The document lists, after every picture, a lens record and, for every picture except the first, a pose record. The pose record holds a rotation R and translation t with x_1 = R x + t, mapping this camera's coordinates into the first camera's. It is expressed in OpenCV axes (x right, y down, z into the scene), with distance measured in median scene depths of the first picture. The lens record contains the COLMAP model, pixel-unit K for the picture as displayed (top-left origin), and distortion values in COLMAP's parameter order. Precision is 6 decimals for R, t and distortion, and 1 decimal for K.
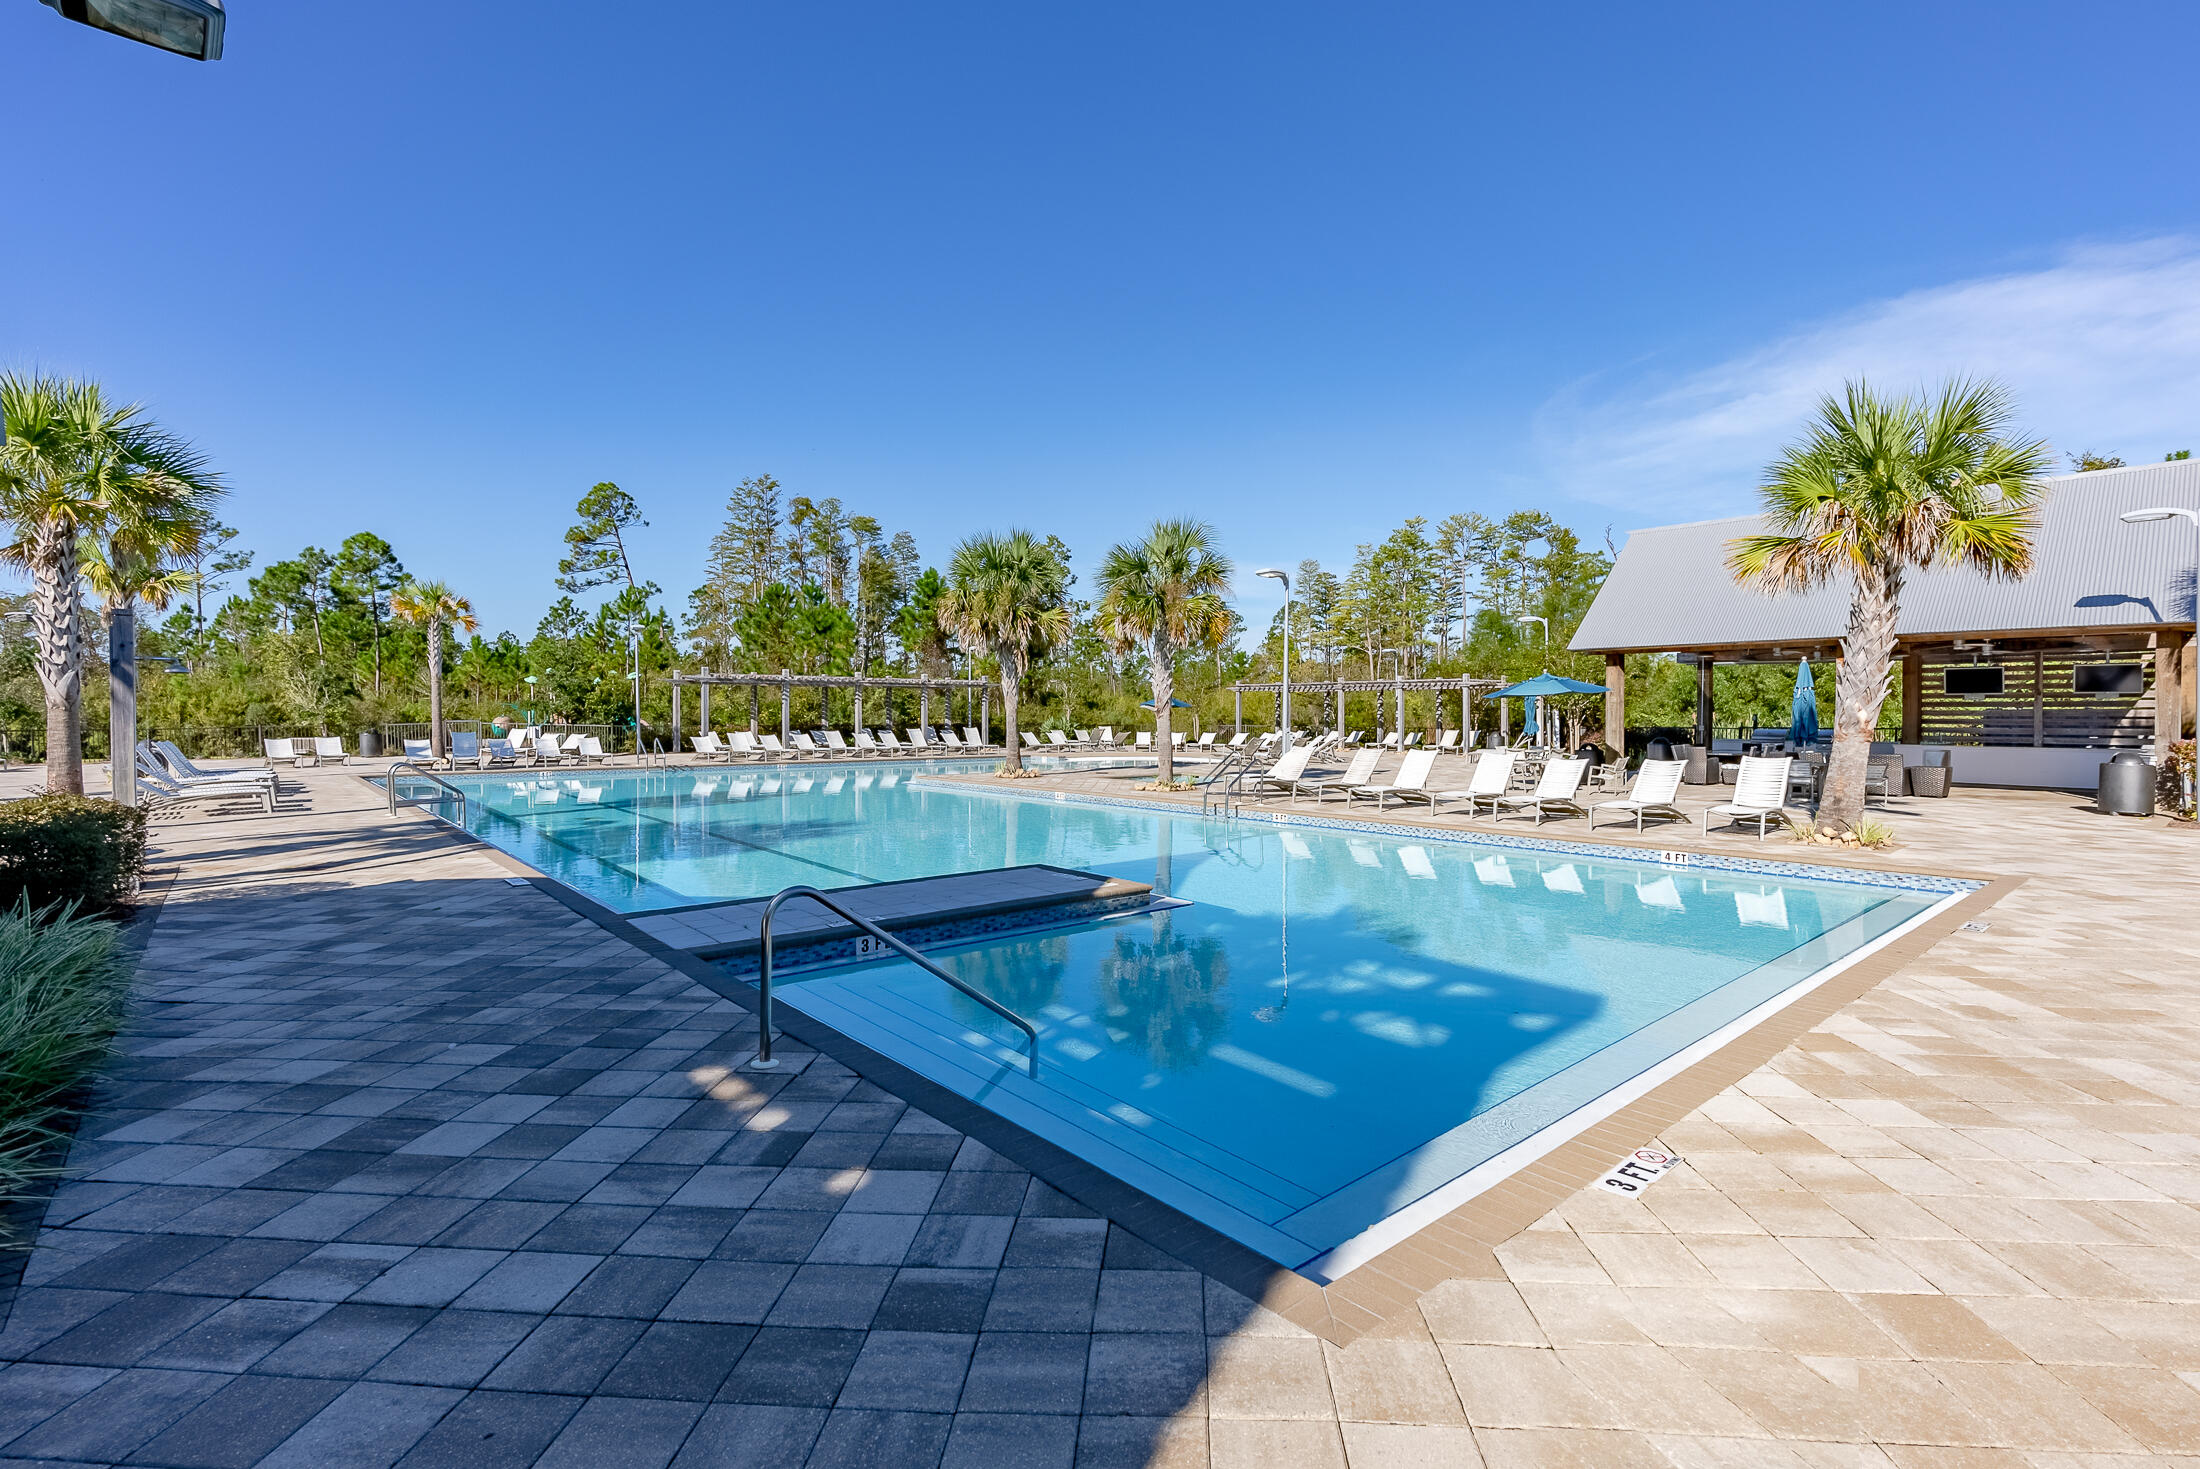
lens RADIAL K [[994.8, 0, 1111.5], [0, 994.8, 736.1], [0, 0, 1]] dist [-0.003097, -0.000081]
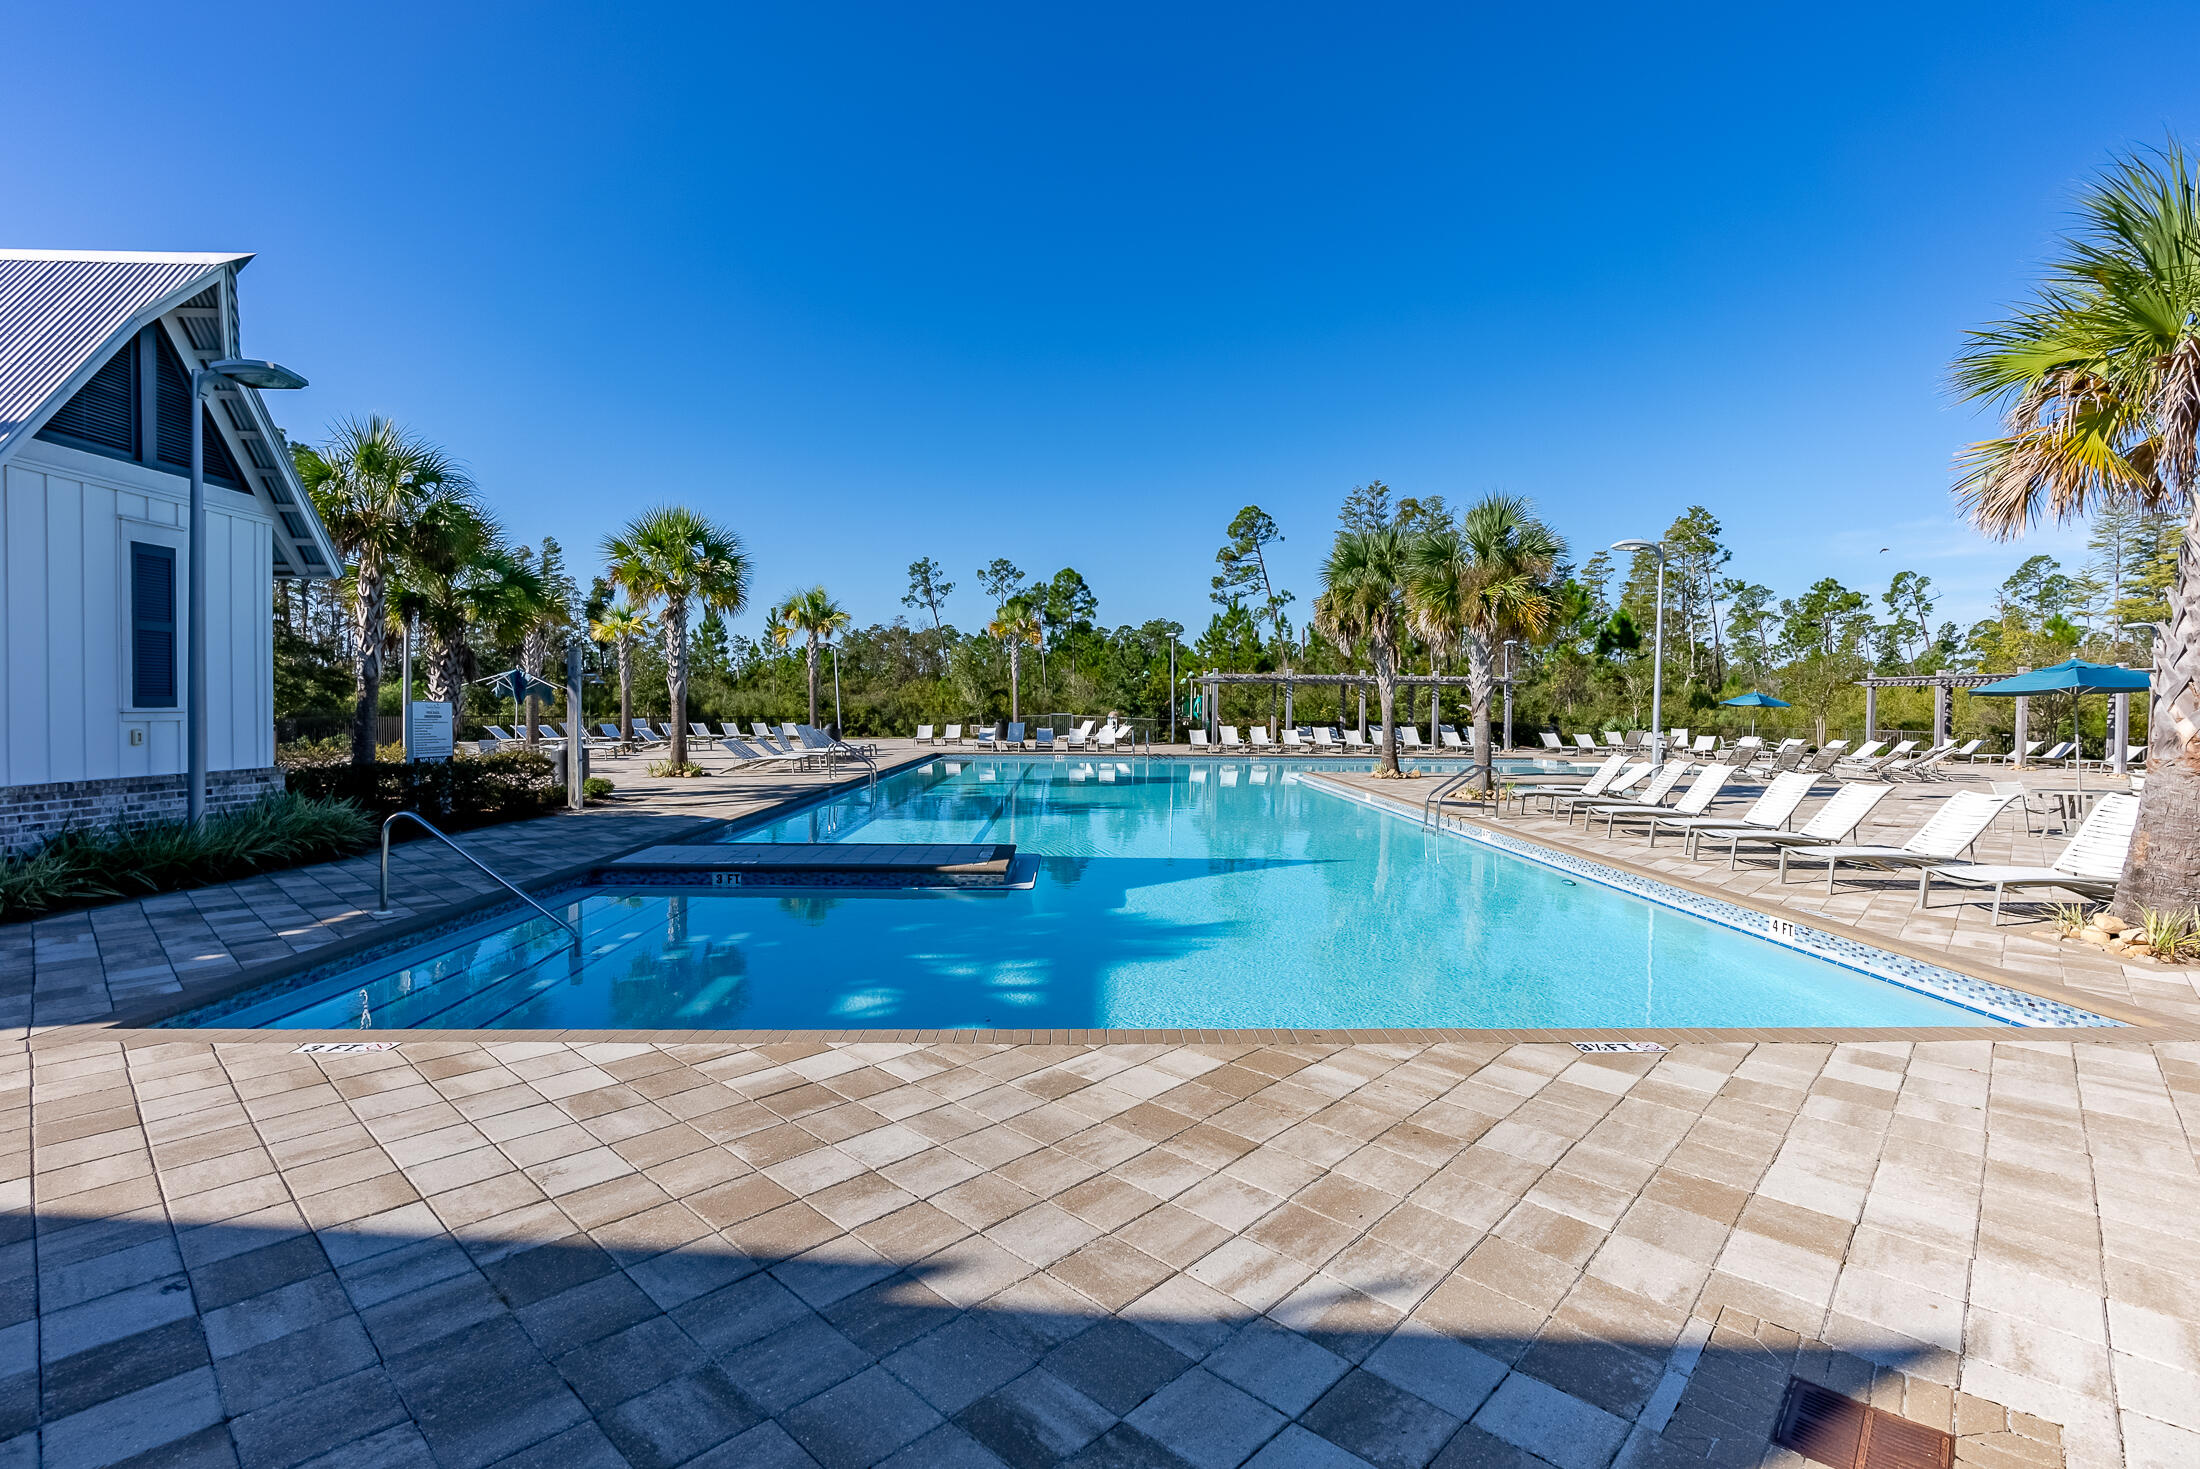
lens RADIAL K [[994.8, 0, 1132.8], [0, 994.8, 730.8], [0, 0, 1]] dist [-0.003097, -0.000081]
pose [[0.783158, 0.021535, -0.621450, 0.127430], [-0.022995, 0.999720, 0.005665, -0.001859], [0.621398, 0.009854, 0.783433, 0.034549]]
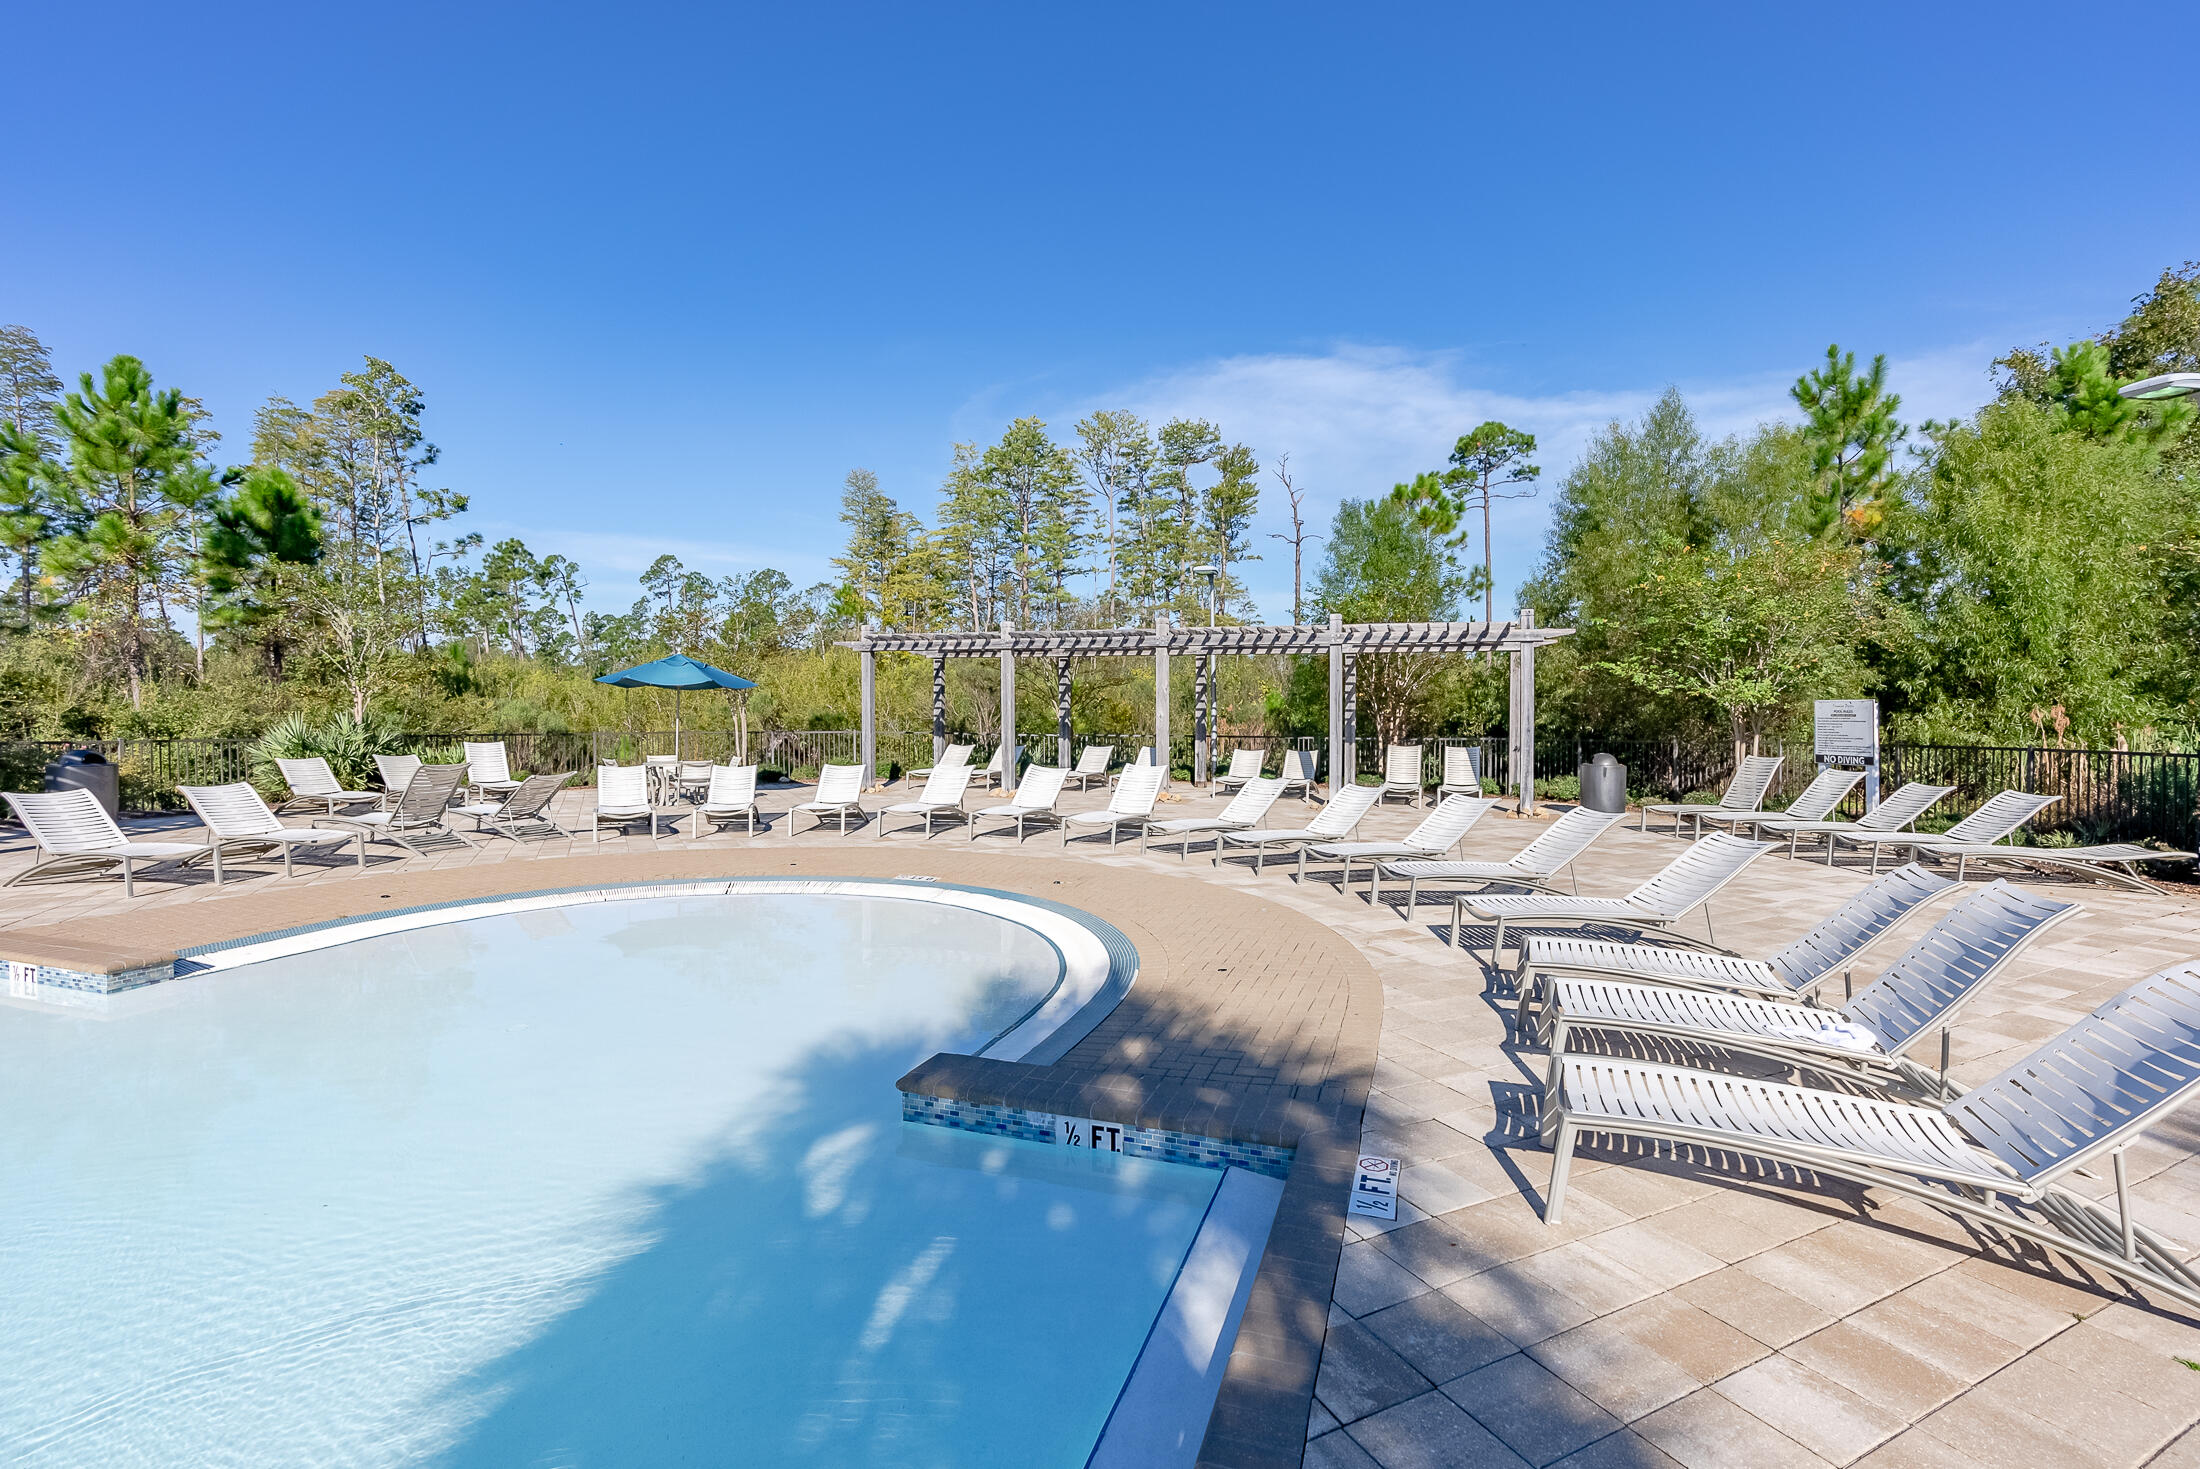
lens RADIAL K [[994.8, 0, 1091.8], [0, 994.8, 730.2], [0, 0, 1]] dist [-0.003097, -0.000081]
pose [[0.867769, -0.007651, 0.496909, 0.004675], [0.005650, 0.999969, 0.005530, -0.012097], [-0.496936, -0.001991, 0.867785, 0.483090]]
